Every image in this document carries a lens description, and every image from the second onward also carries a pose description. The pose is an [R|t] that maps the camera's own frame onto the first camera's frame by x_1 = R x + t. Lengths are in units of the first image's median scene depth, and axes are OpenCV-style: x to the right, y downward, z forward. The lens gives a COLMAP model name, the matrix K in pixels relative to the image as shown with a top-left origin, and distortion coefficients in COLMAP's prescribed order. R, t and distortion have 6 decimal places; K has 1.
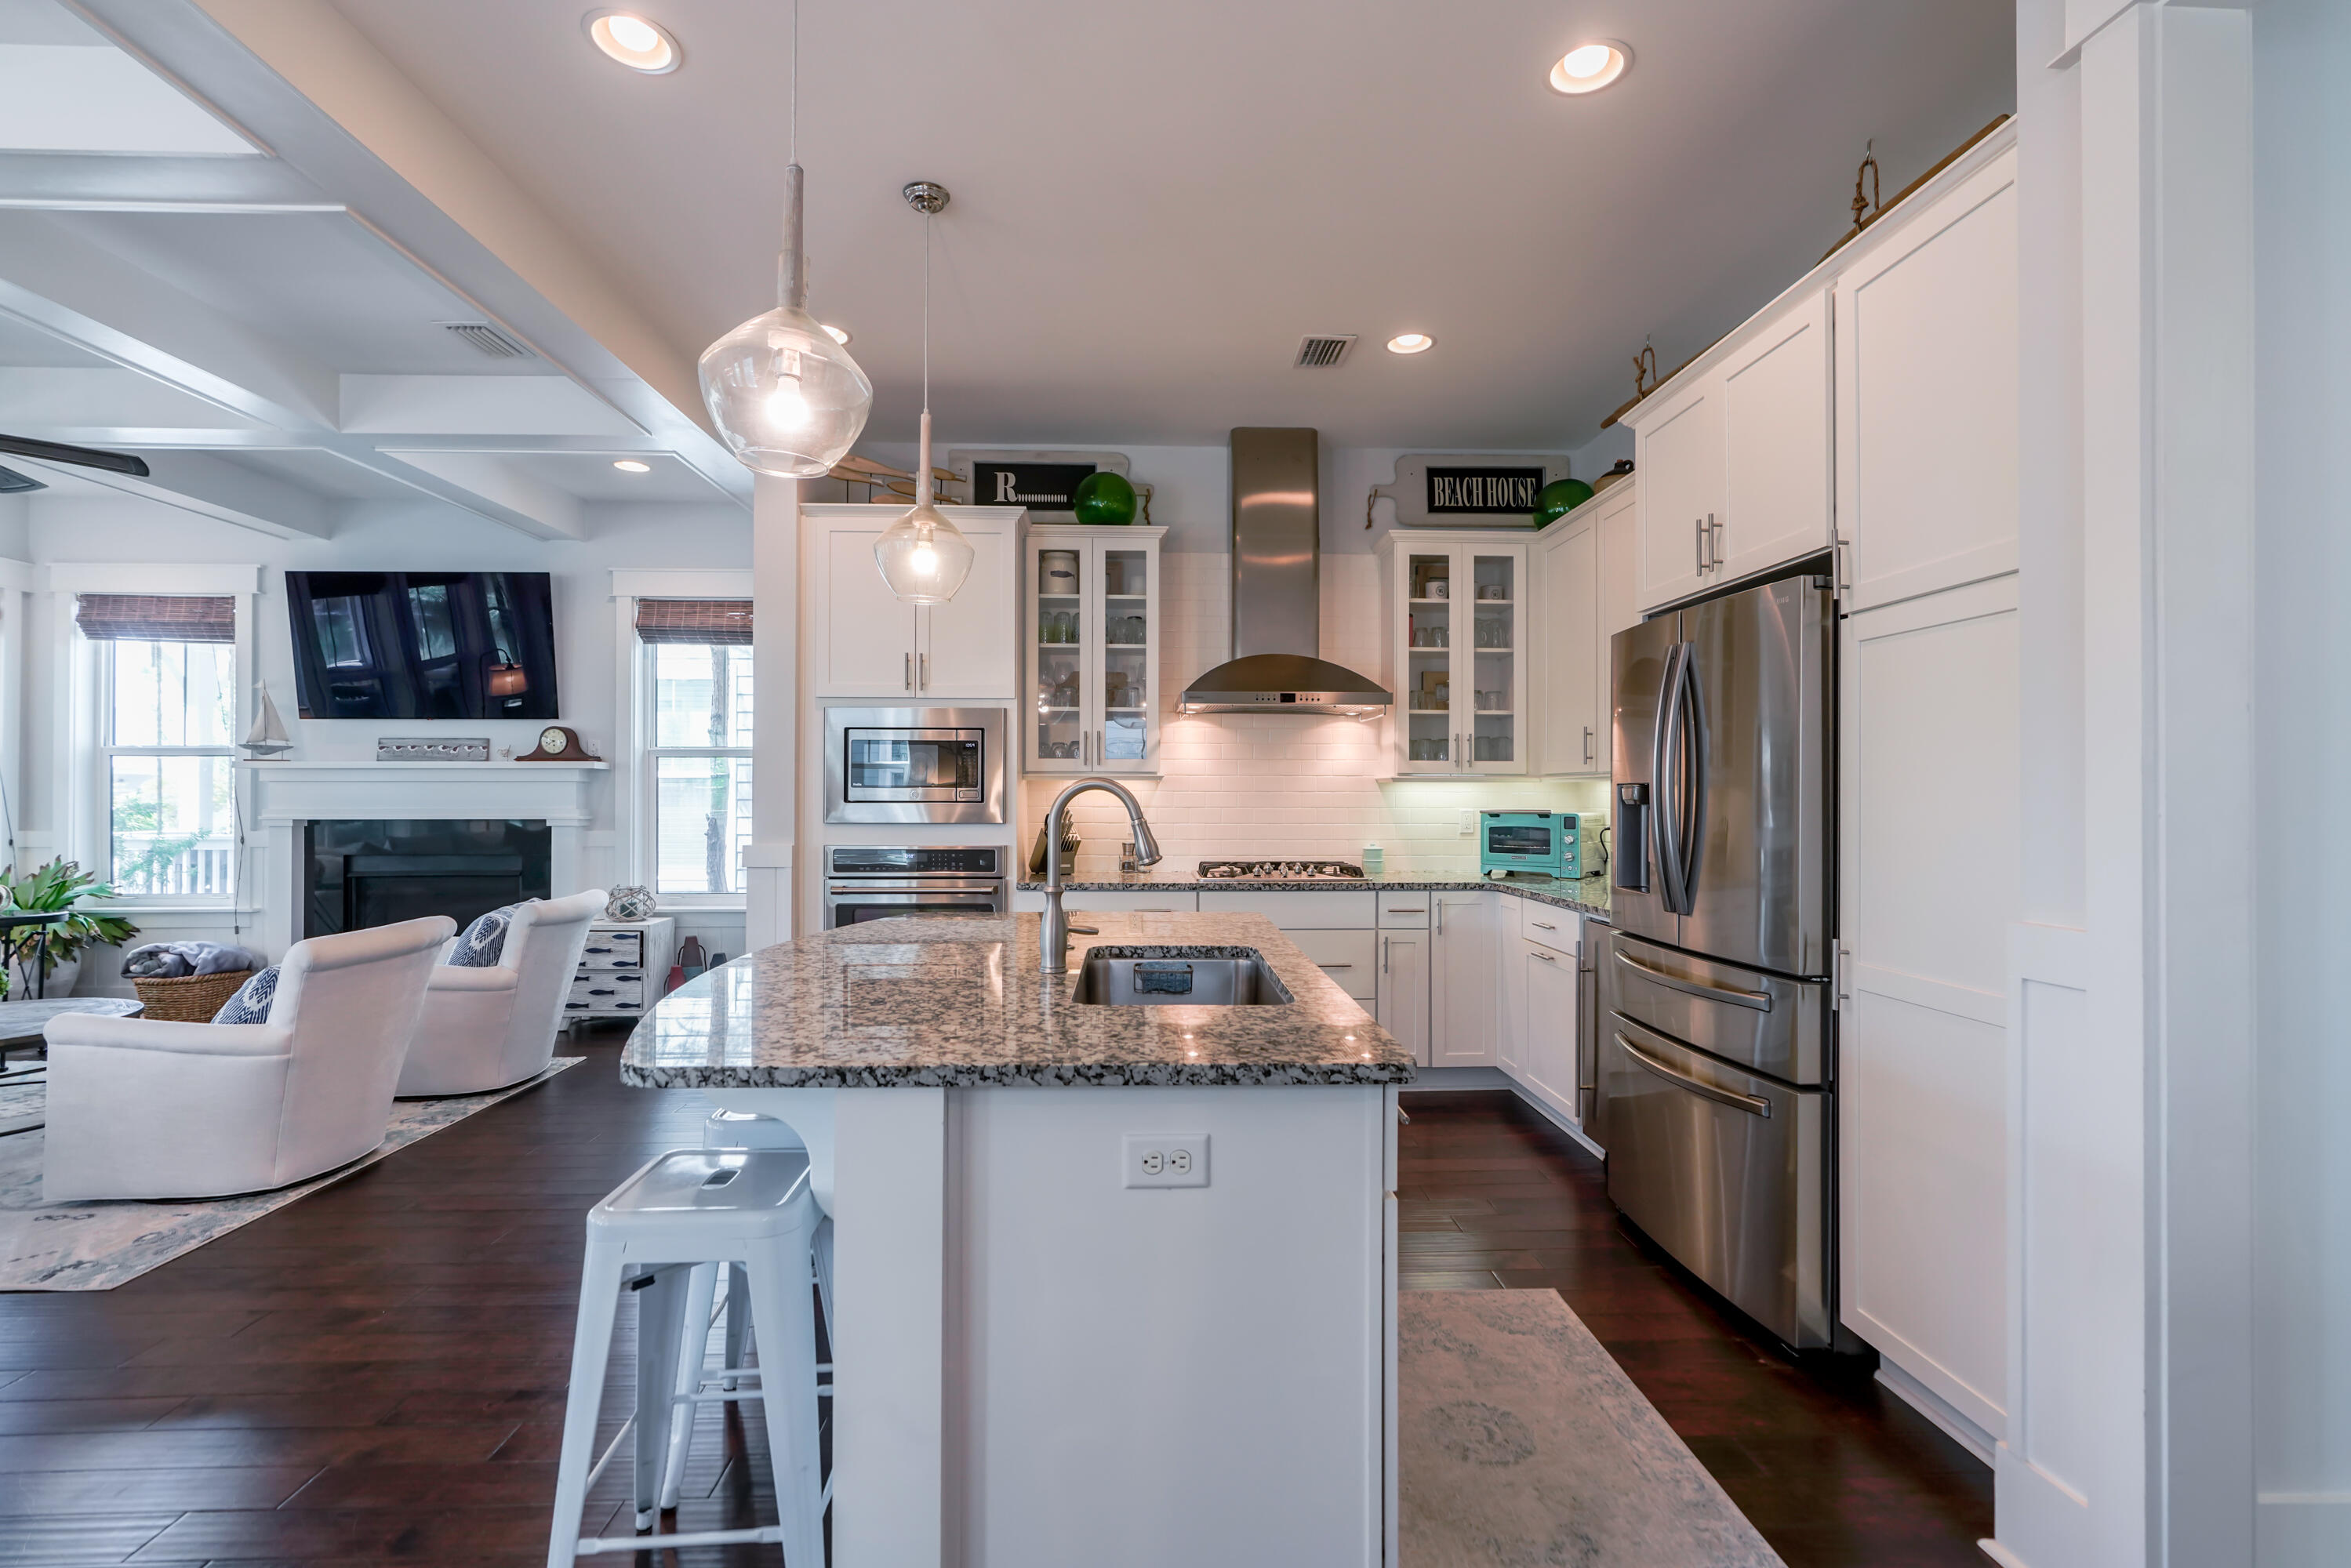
lens RADIAL K [[1065.4, 0, 1176.9], [0, 1065.4, 784.3], [0, 0, 1]] dist [-0.009100, 0.004484]
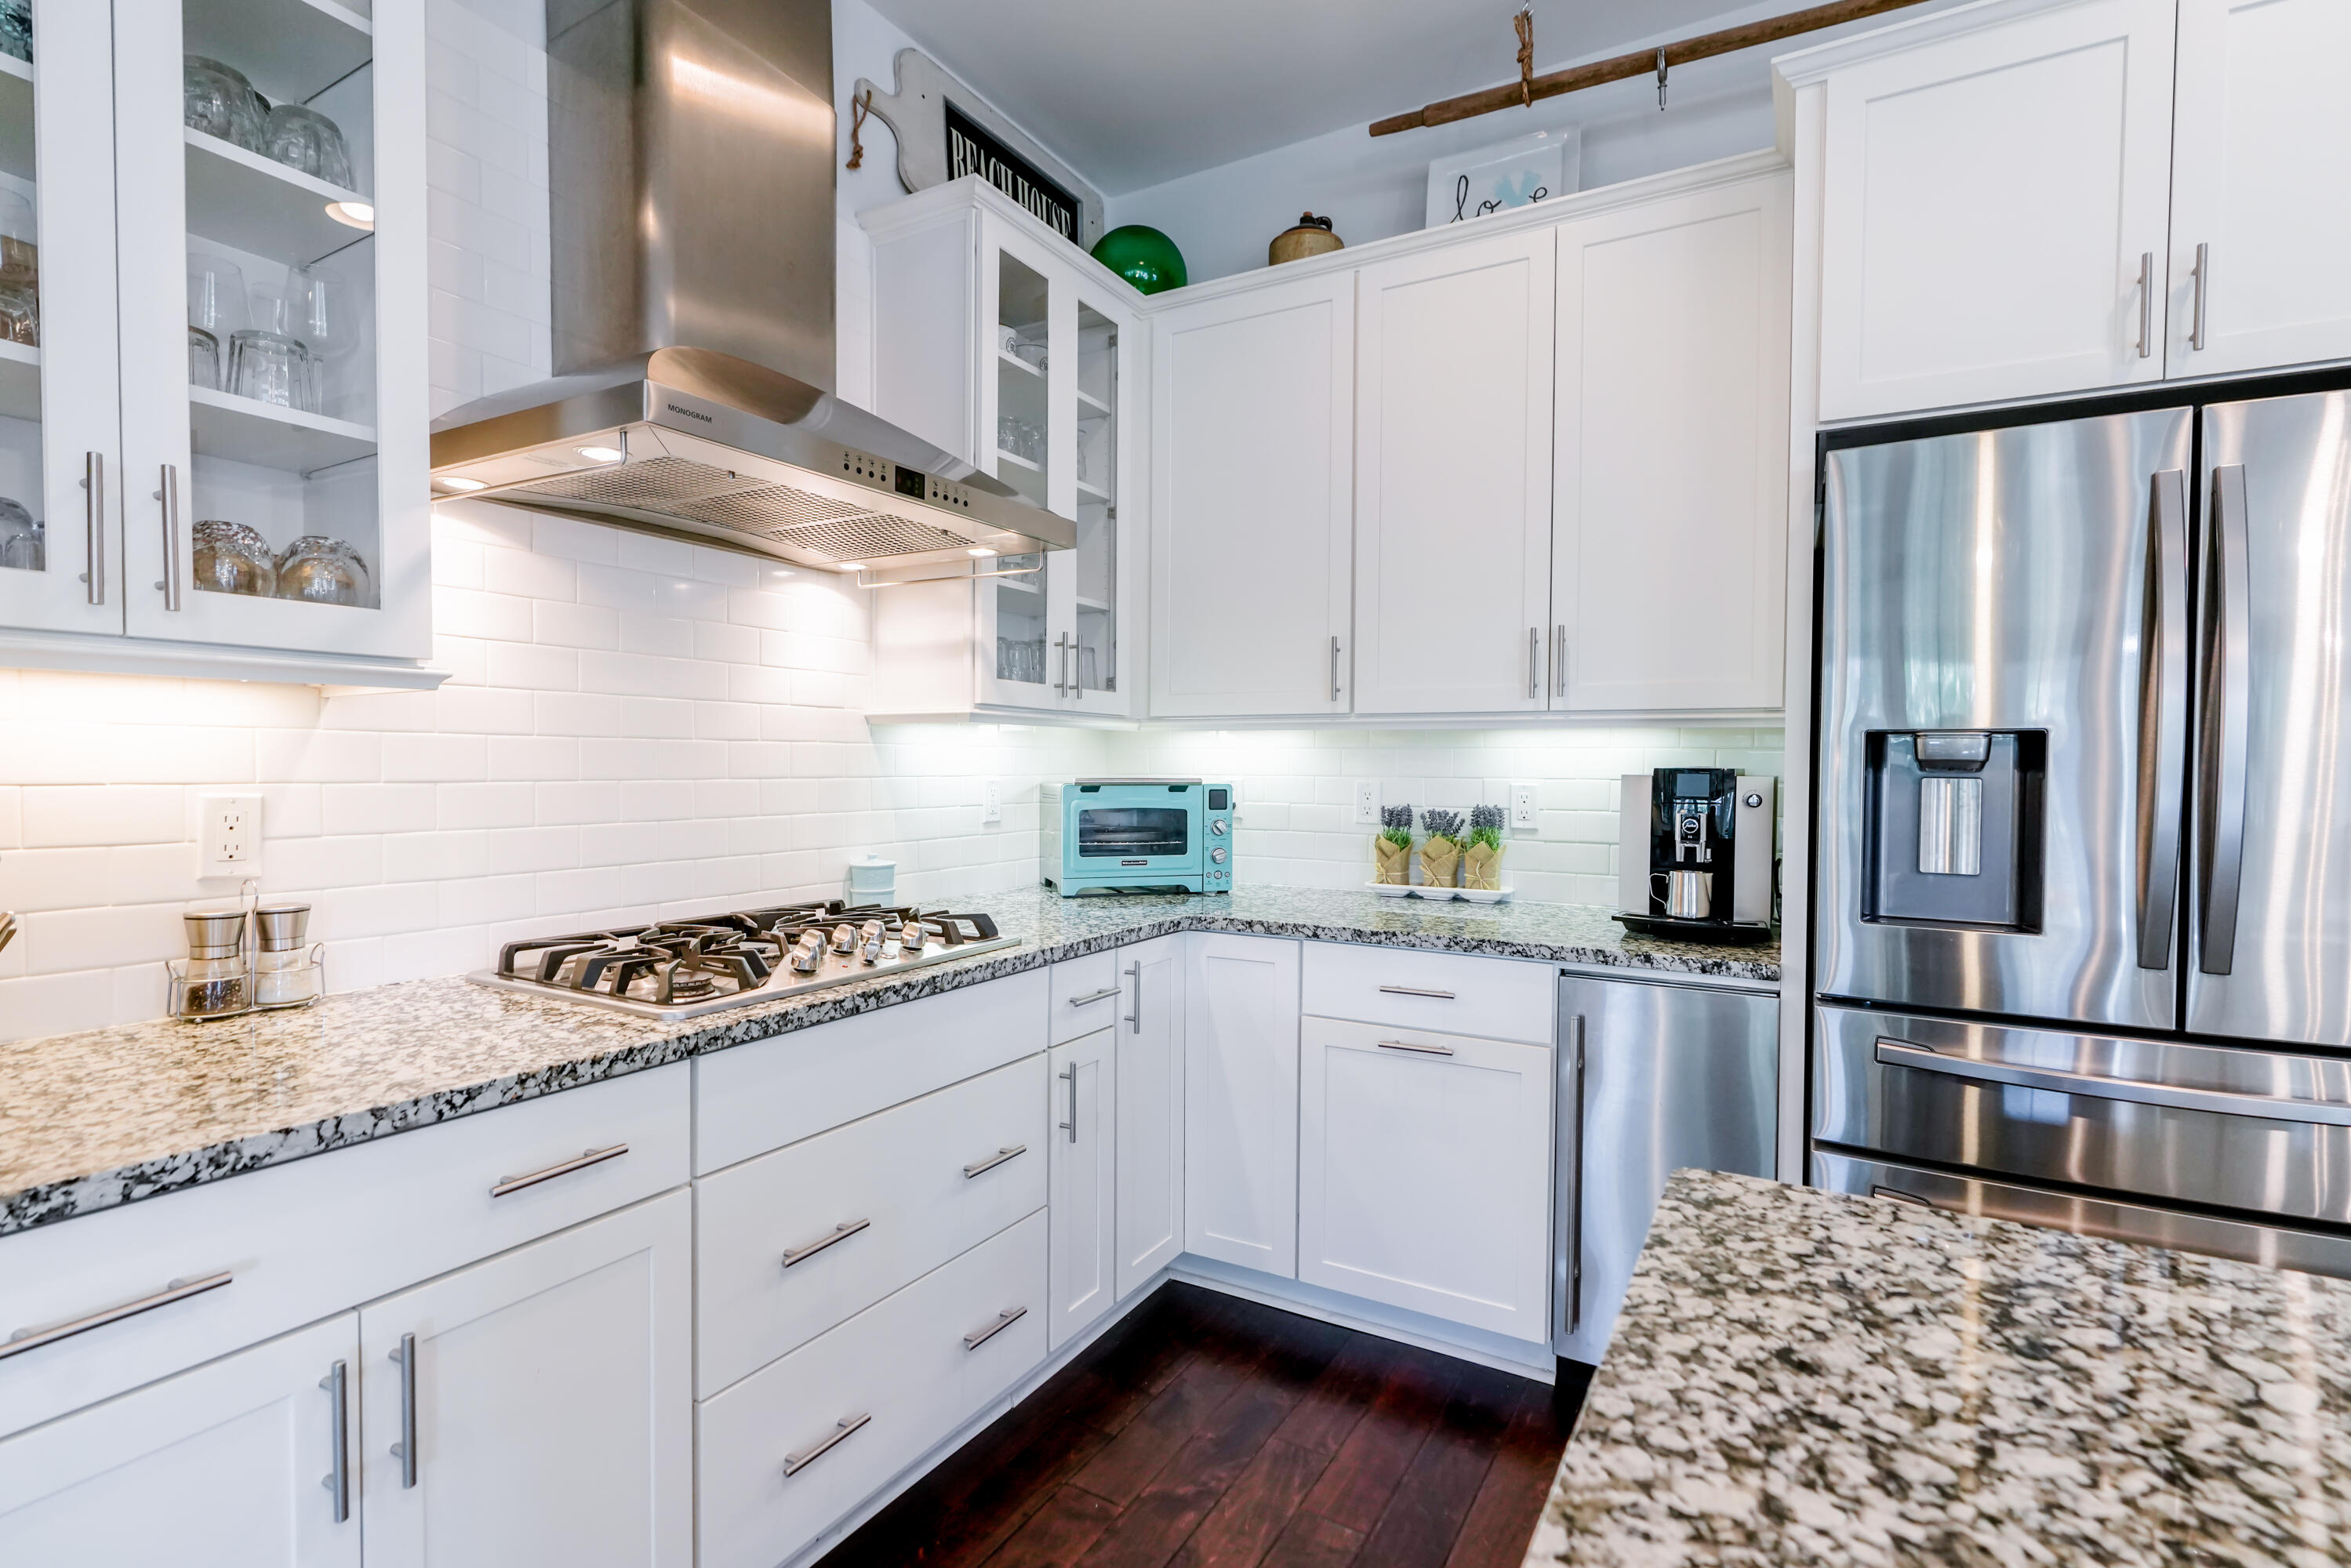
lens RADIAL K [[1065.4, 0, 1181.9], [0, 1065.4, 795.2], [0, 0, 1]] dist [-0.009100, 0.004484]
pose [[0.528470, -0.022477, 0.848654, -0.124857], [-0.011801, 0.999358, 0.033817, 0.011299], [-0.848870, -0.027887, 0.527866, 0.567559]]
